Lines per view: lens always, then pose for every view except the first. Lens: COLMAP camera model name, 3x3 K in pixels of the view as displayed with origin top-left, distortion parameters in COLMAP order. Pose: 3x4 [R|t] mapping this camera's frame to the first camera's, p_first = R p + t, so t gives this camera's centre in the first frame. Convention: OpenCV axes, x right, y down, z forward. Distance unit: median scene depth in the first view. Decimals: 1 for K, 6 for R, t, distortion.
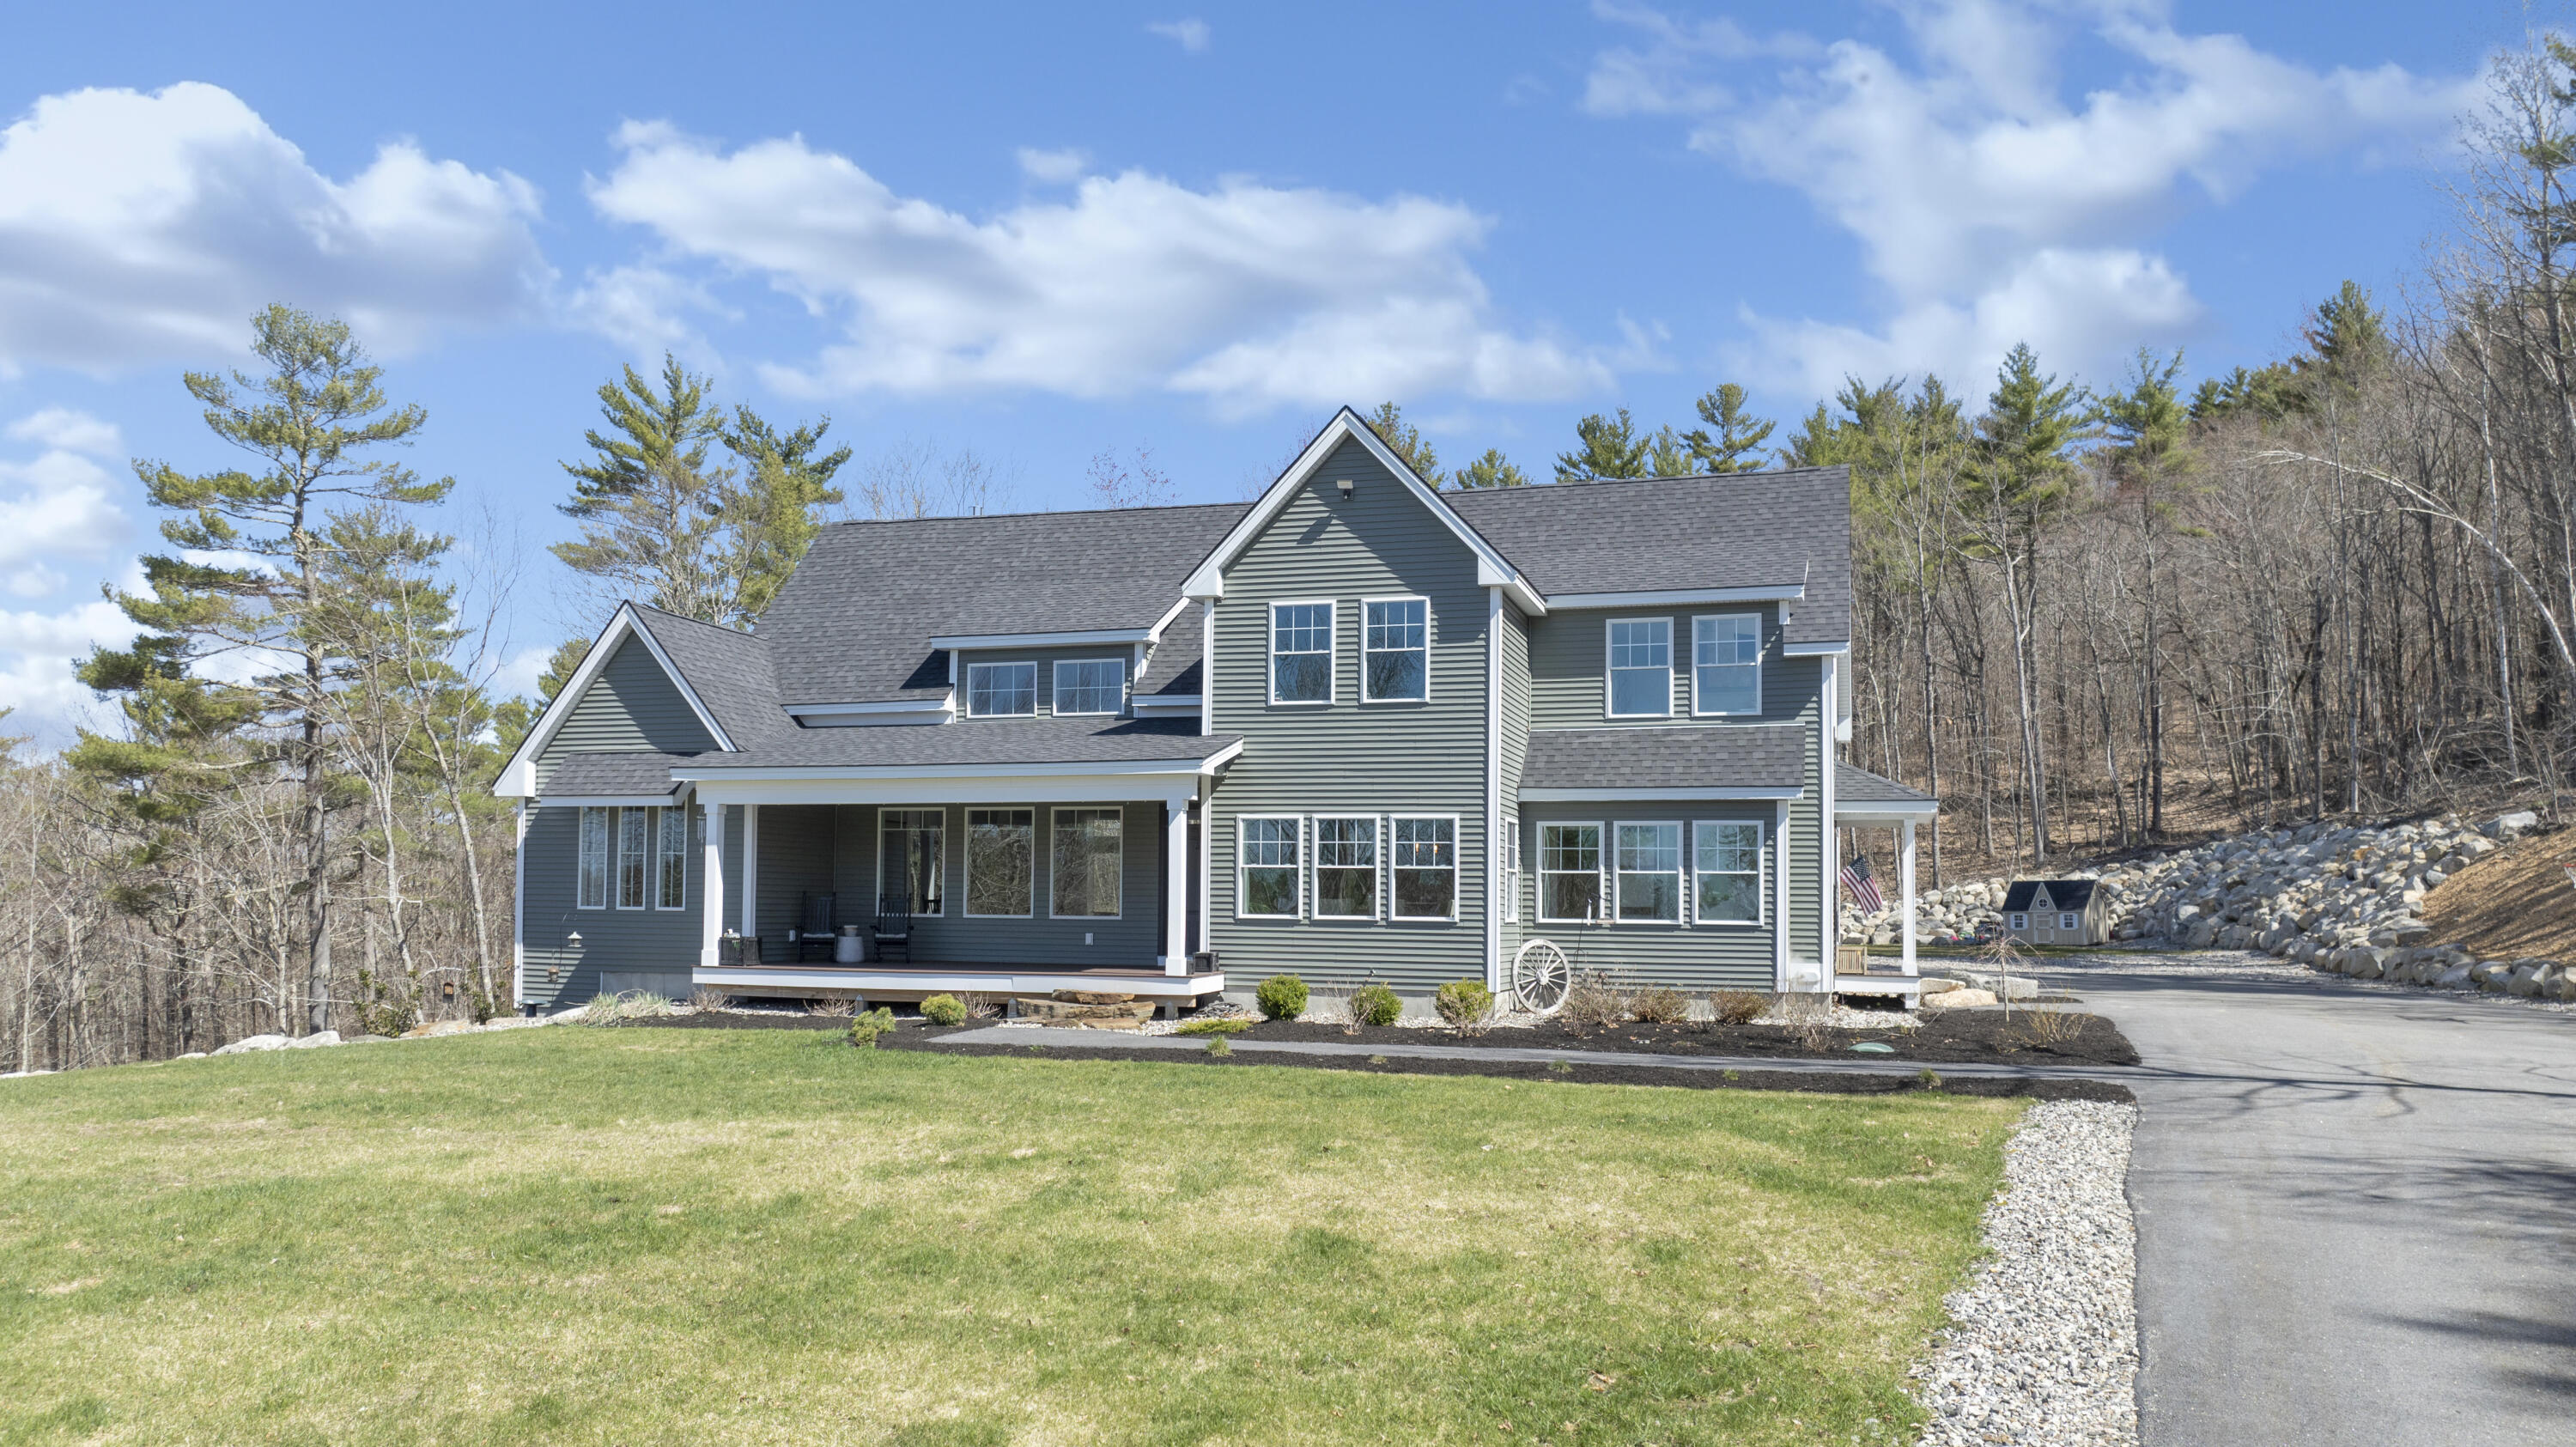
lens RADIAL K [[1965.0, 0, 1288.0], [0, 1965.0, 723.5], [0, 0, 1]] dist [-0.045162, 0.084760]
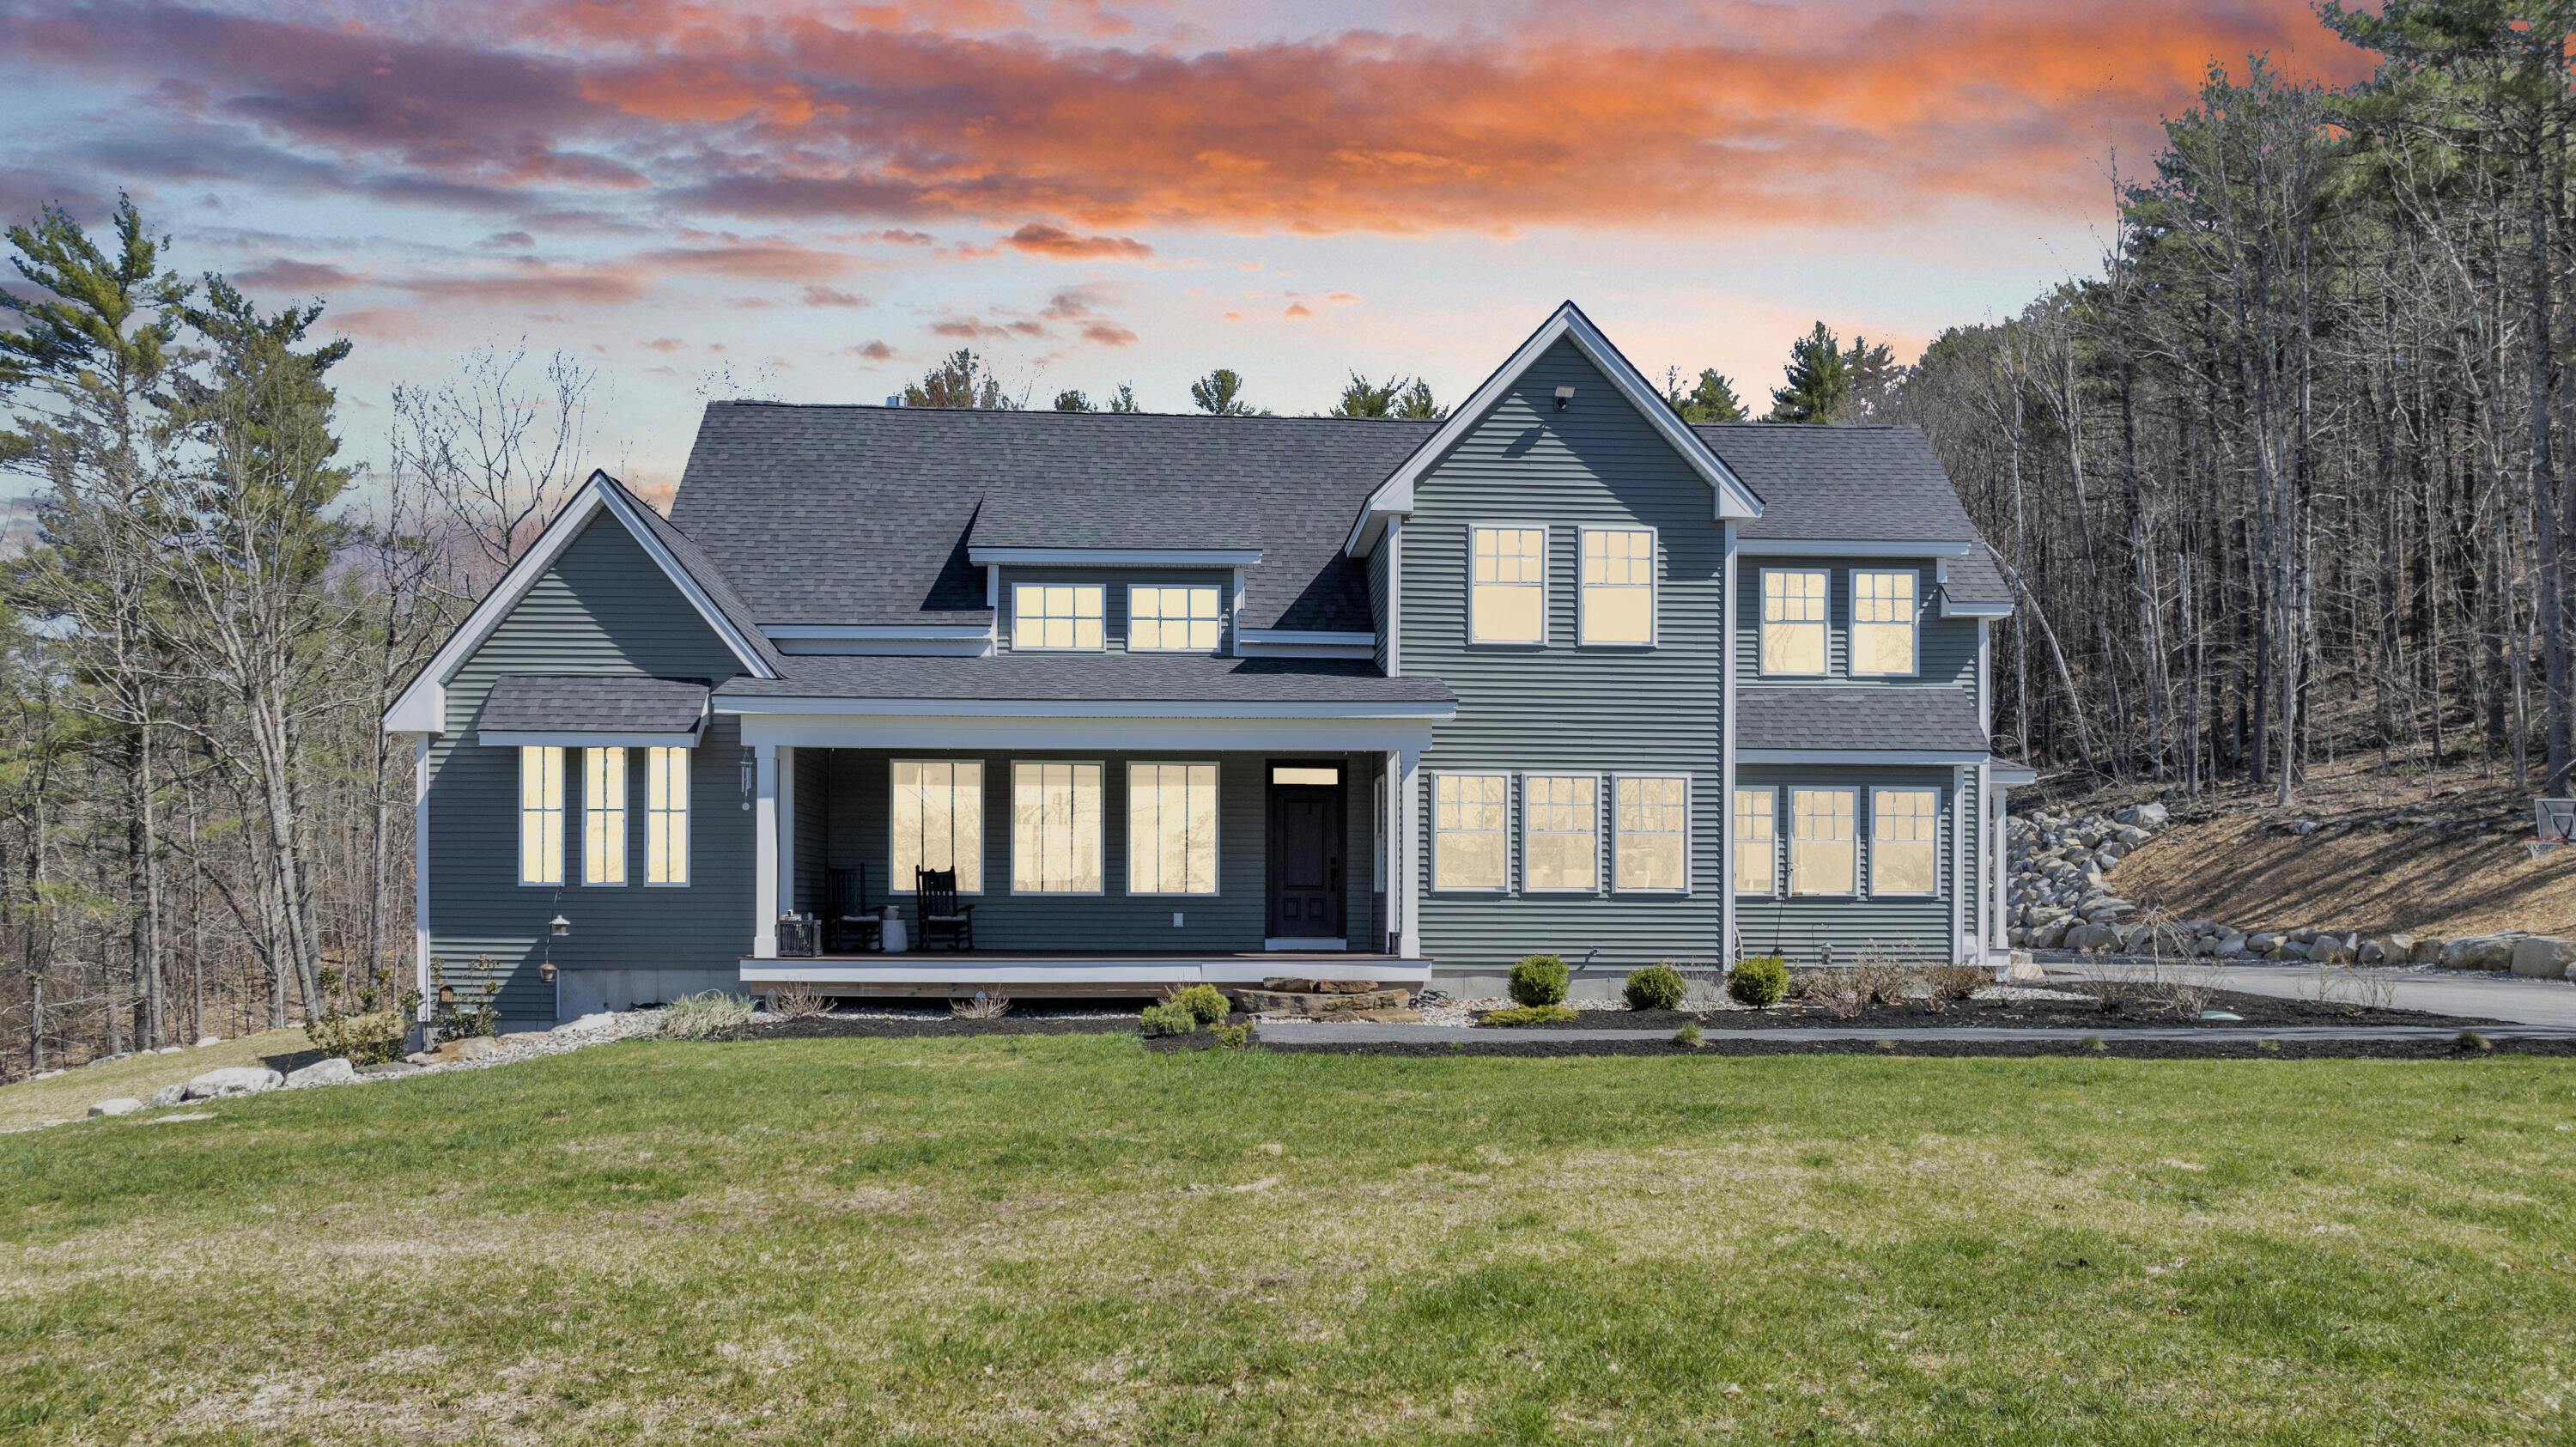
lens RADIAL K [[1902.6, 0, 1288.6], [0, 1902.6, 837.0], [0, 0, 1]] dist [0.002312, 0.005010]
pose [[0.934777, 0.005614, 0.355191, -0.364251], [-0.028910, 0.997761, 0.060315, 0.025796], [-0.354057, -0.066650, 0.932846, 0.235741]]
